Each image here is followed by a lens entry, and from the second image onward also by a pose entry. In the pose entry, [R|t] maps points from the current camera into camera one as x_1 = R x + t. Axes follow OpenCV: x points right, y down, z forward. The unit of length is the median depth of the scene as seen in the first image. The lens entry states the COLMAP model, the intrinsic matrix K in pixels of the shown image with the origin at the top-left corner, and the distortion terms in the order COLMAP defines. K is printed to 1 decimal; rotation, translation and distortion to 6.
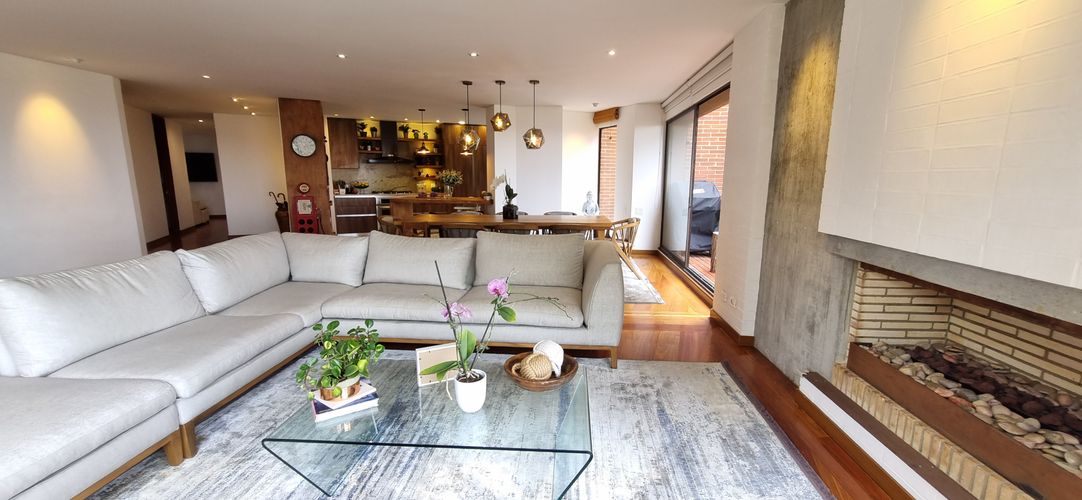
lens RADIAL K [[430.4, 0, 546.4], [0, 430.4, 253.8], [0, 0, 1]] dist [0.002034, -0.000088]
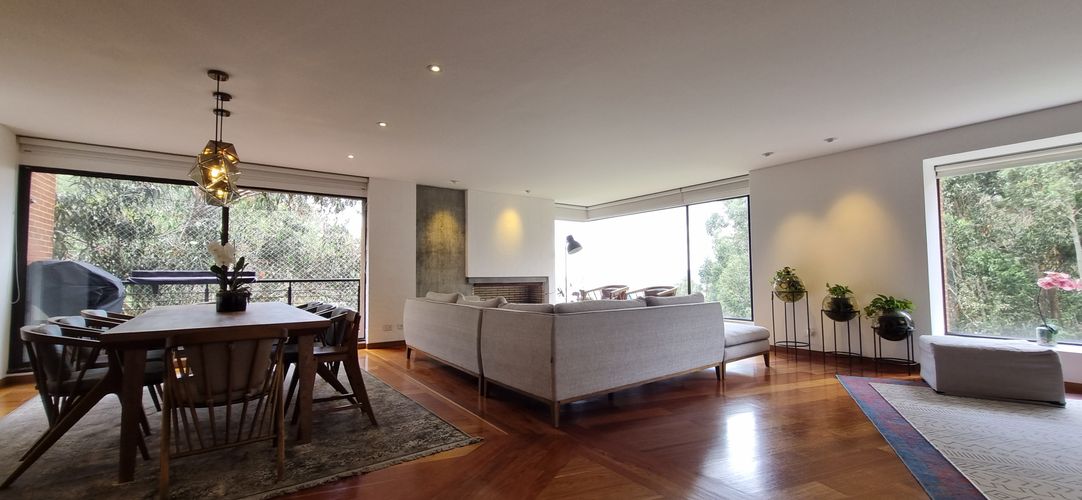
lens RADIAL K [[430.4, 0, 546.4], [0, 430.4, 253.8], [0, 0, 1]] dist [0.002034, -0.000088]
pose [[-0.640127, 0.037710, 0.767343, -0.653593], [0.137756, 0.988241, 0.066352, -0.107934], [-0.755818, 0.148180, -0.637795, 0.792139]]
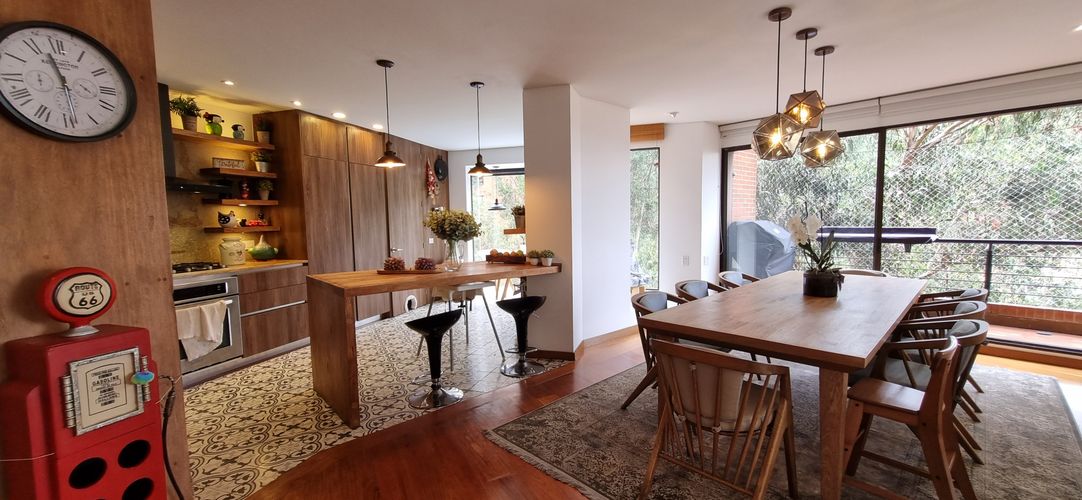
lens RADIAL K [[430.4, 0, 546.4], [0, 430.4, 253.8], [0, 0, 1]] dist [0.002034, -0.000088]
pose [[0.684617, -0.077704, 0.724749, -0.524208], [0.148304, 0.988353, -0.034125, -0.123392], [-0.713656, 0.130846, 0.688167, 0.661349]]
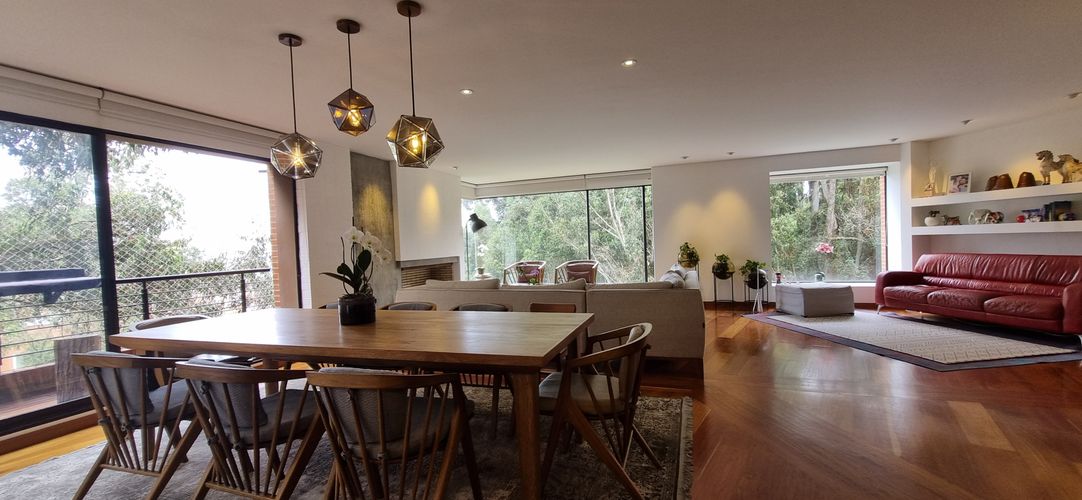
lens RADIAL K [[430.4, 0, 546.4], [0, 430.4, 253.8], [0, 0, 1]] dist [0.002034, -0.000088]
pose [[-0.961116, 0.023427, 0.275151, -0.313420], [0.079675, 0.977546, 0.195081, -0.174014], [-0.264402, 0.209418, -0.941401, 1.042518]]
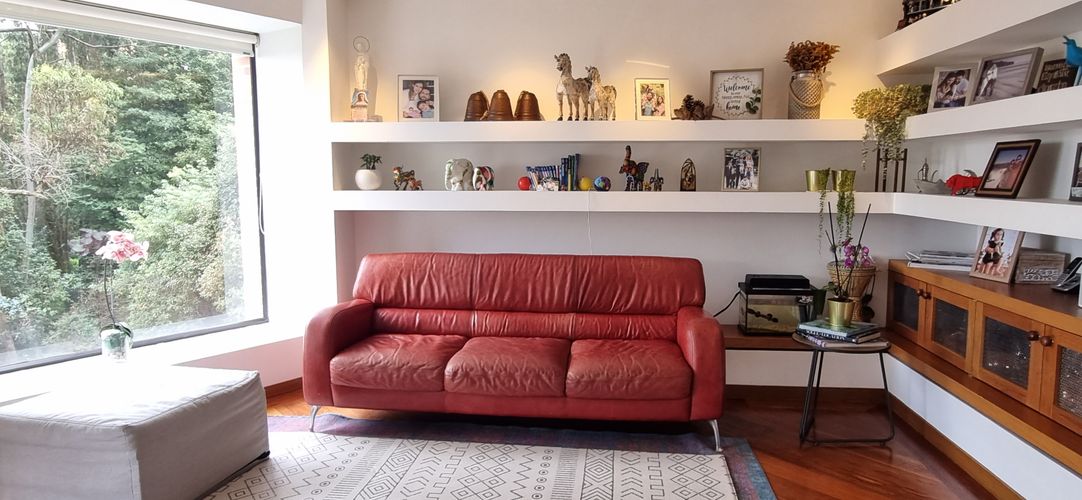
lens RADIAL K [[696.6, 0, 539.4], [0, 696.6, 252.9], [0, 0, 1]] dist [0.000405, 0.003770]
pose [[-0.535846, 0.092204, -0.839266, -0.380204], [-0.147412, 0.968535, 0.200524, -0.091456], [0.831348, 0.231168, -0.505393, 0.471791]]
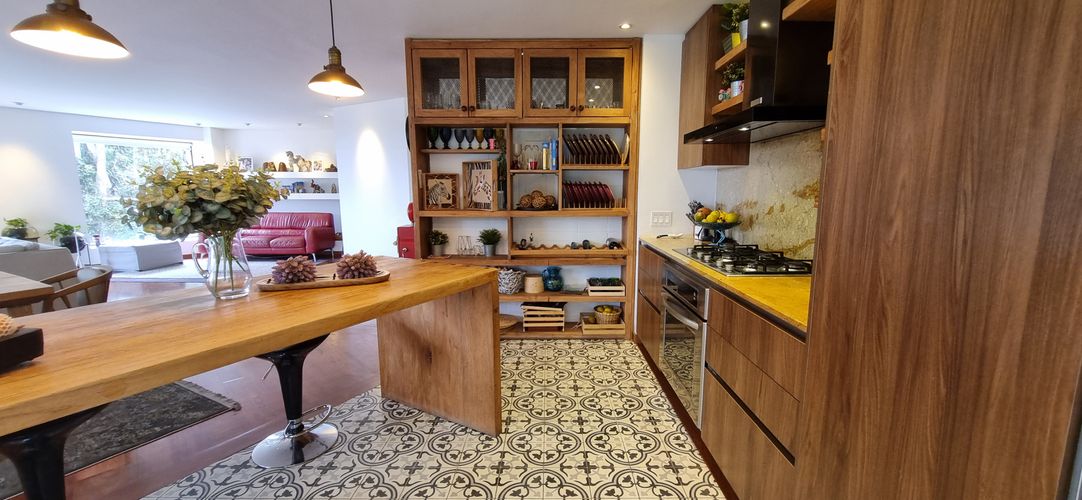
lens RADIAL K [[430.4, 0, 546.4], [0, 430.4, 253.8], [0, 0, 1]] dist [0.002034, -0.000088]
pose [[-0.438376, 0.129970, -0.889345, -0.121826], [-0.156887, 0.963233, 0.218101, -0.232620], [0.884993, 0.235137, -0.401867, 1.302144]]
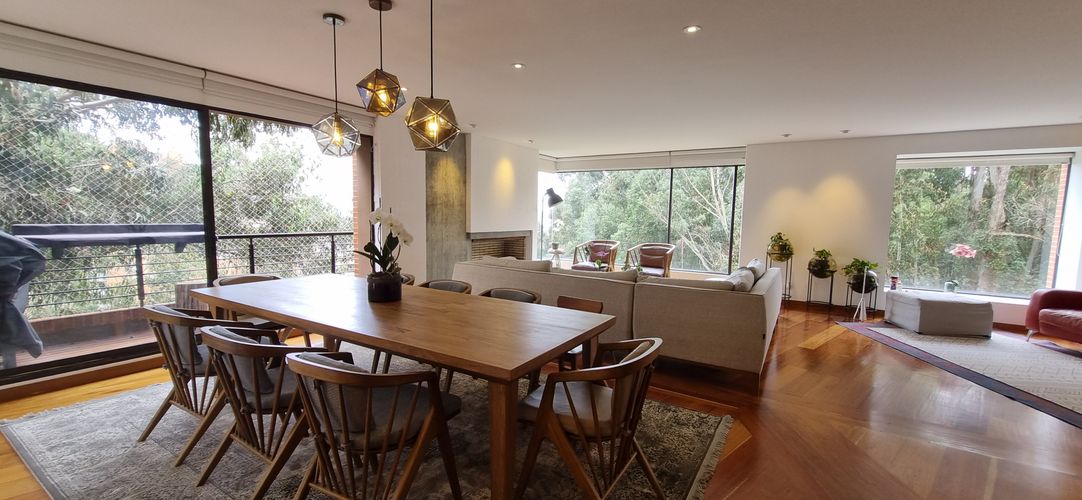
lens RADIAL K [[430.4, 0, 546.4], [0, 430.4, 253.8], [0, 0, 1]] dist [0.002034, -0.000088]
pose [[-0.874840, -0.069078, 0.479461, -0.359471], [0.058359, 0.967542, 0.245881, -0.181969], [-0.480884, 0.243088, -0.842413, 0.994649]]
